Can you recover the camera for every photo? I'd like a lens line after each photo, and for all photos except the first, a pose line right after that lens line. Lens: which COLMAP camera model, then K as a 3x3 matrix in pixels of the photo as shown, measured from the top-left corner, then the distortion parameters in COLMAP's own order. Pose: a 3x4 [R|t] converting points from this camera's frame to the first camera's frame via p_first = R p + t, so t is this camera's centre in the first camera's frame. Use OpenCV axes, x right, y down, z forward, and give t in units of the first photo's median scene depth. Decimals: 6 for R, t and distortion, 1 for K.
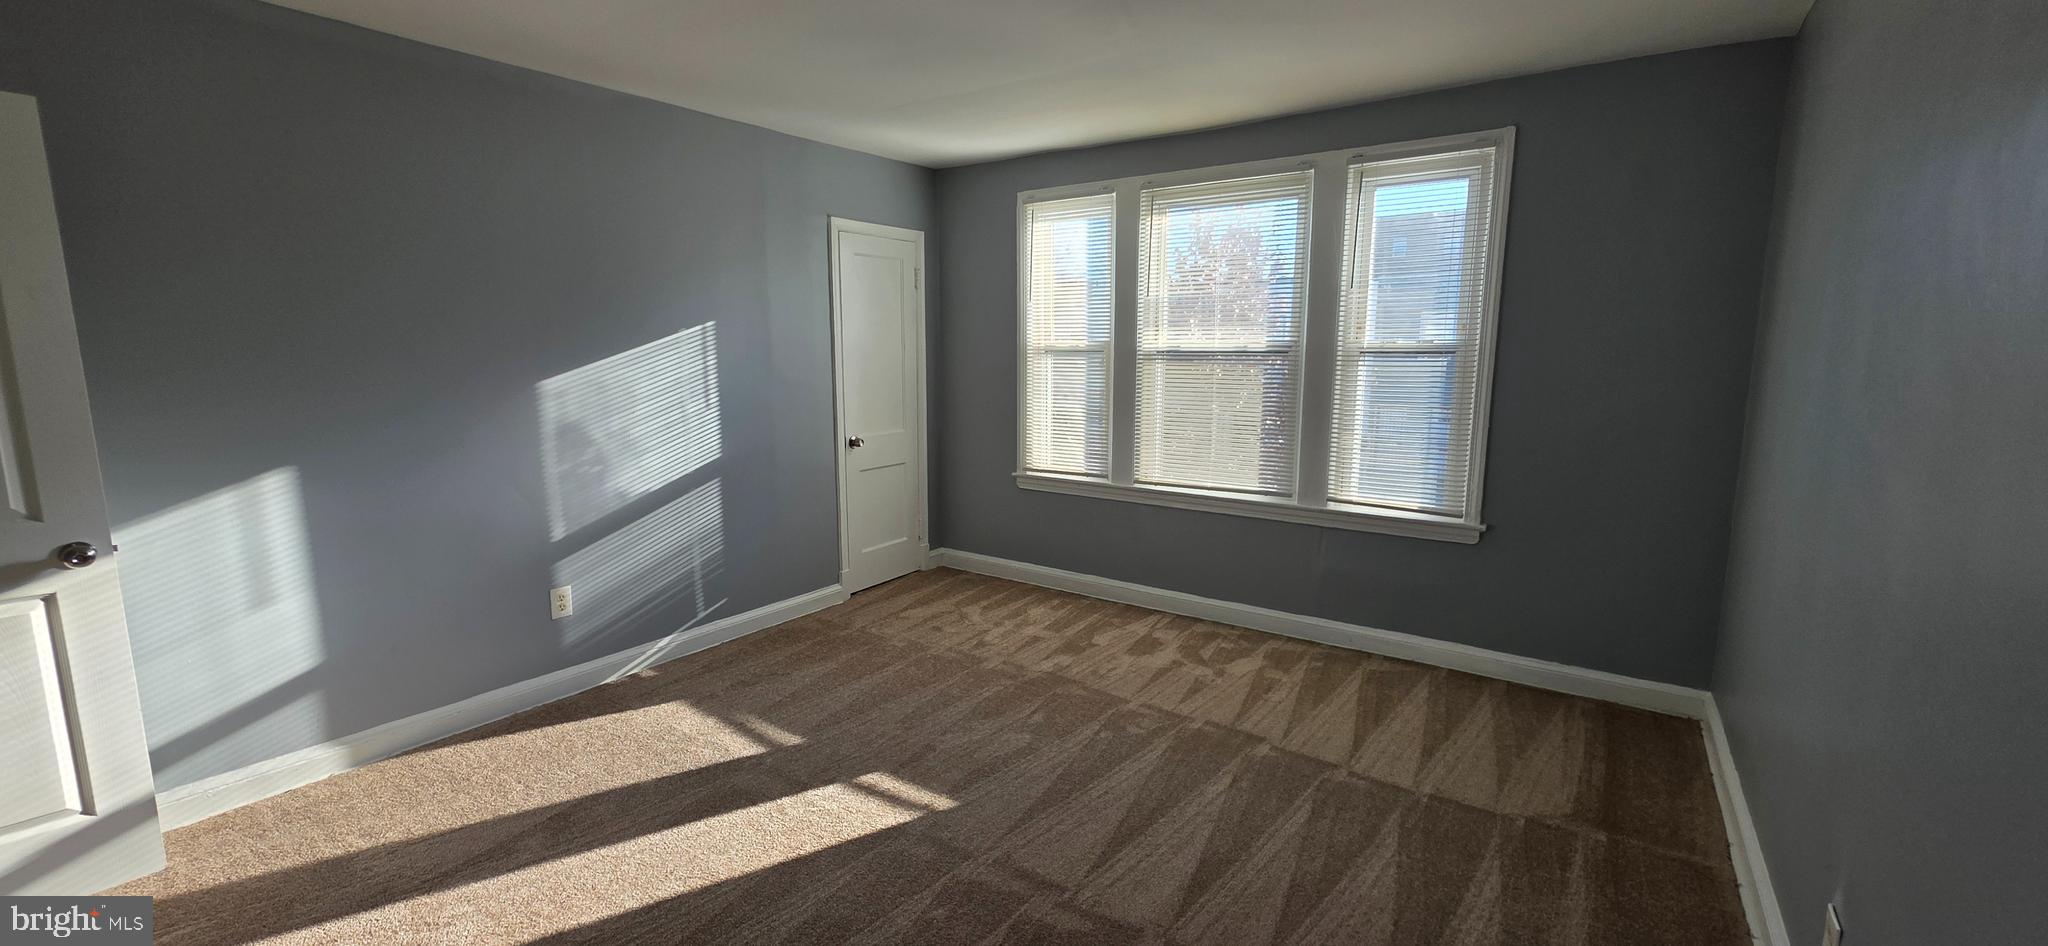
lens RADIAL K [[807.4, 0, 1034.9], [0, 807.4, 468.5], [0, 0, 1]] dist [-0.000458, -0.000055]
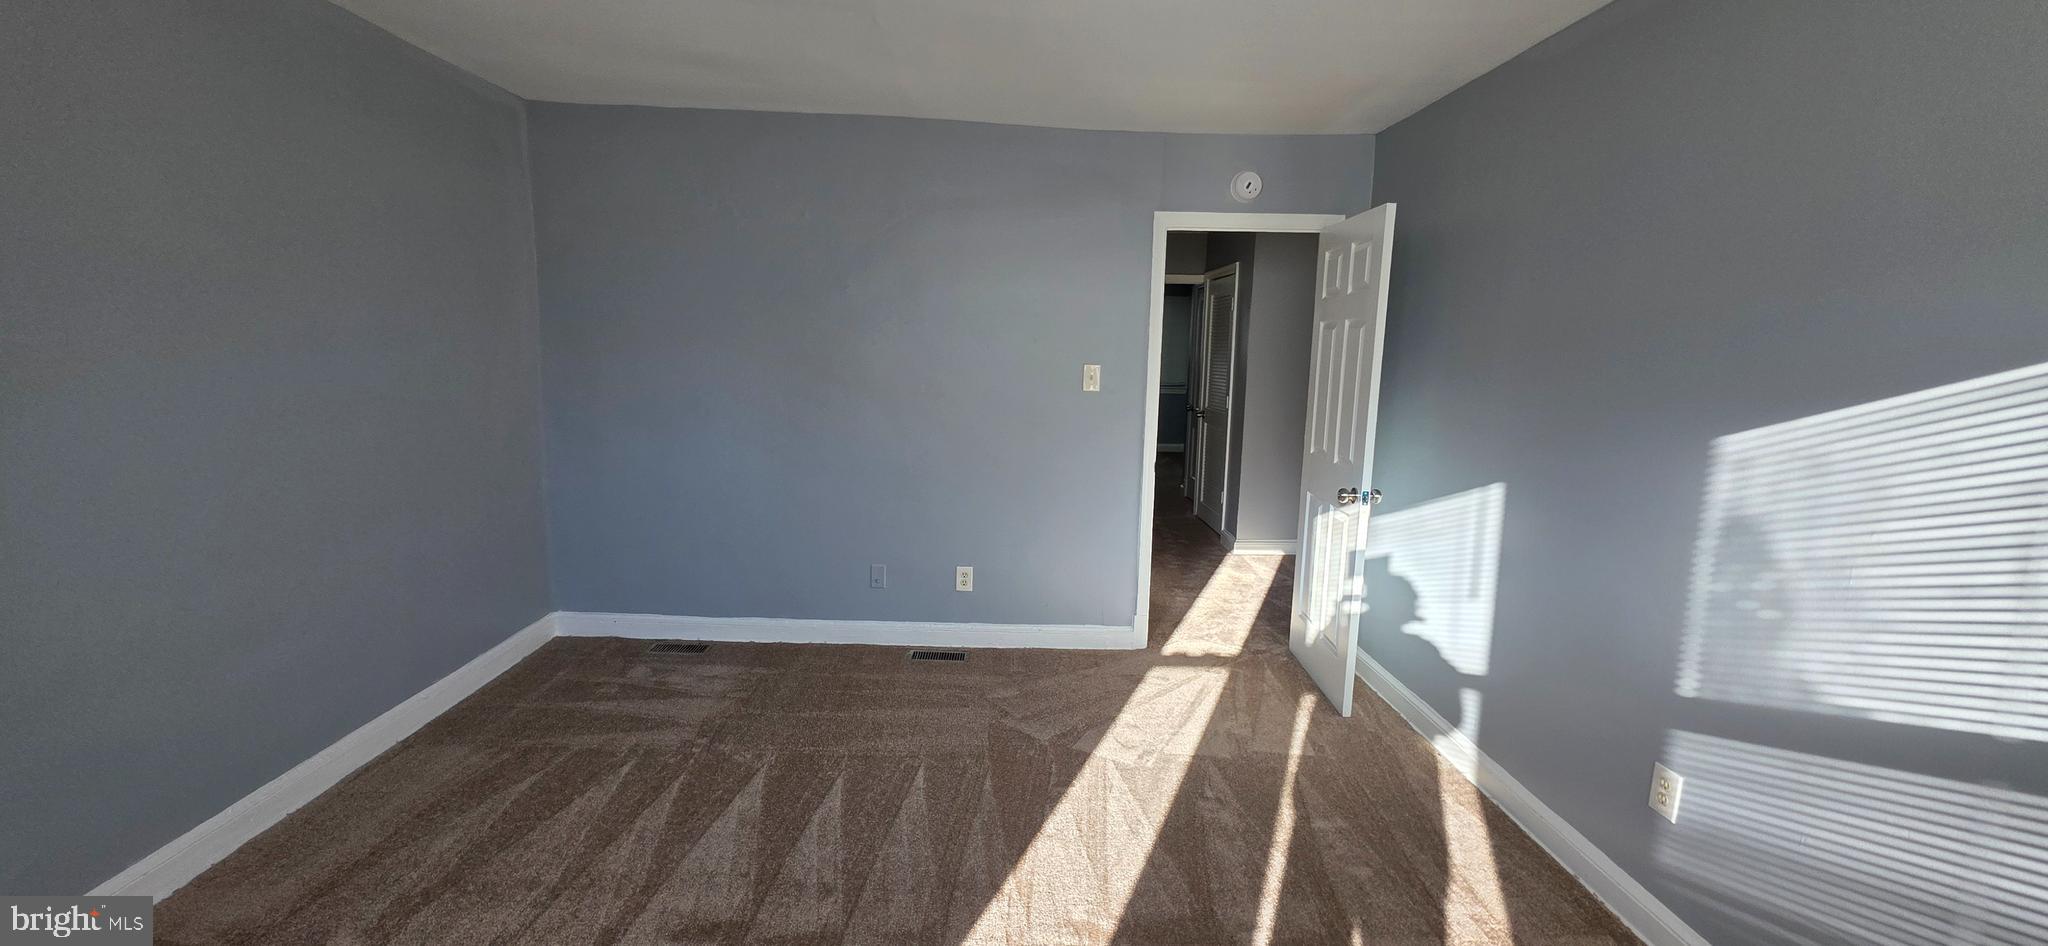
lens RADIAL K [[820.7, 0, 1012.5], [0, 820.7, 473.2], [0, 0, 1]] dist [0.000242, -0.000241]
pose [[-0.818149, 0.077331, -0.569783, 0.138183], [-0.100322, 0.956520, 0.273870, -0.164824], [0.566188, 0.281228, -0.774817, 0.996119]]
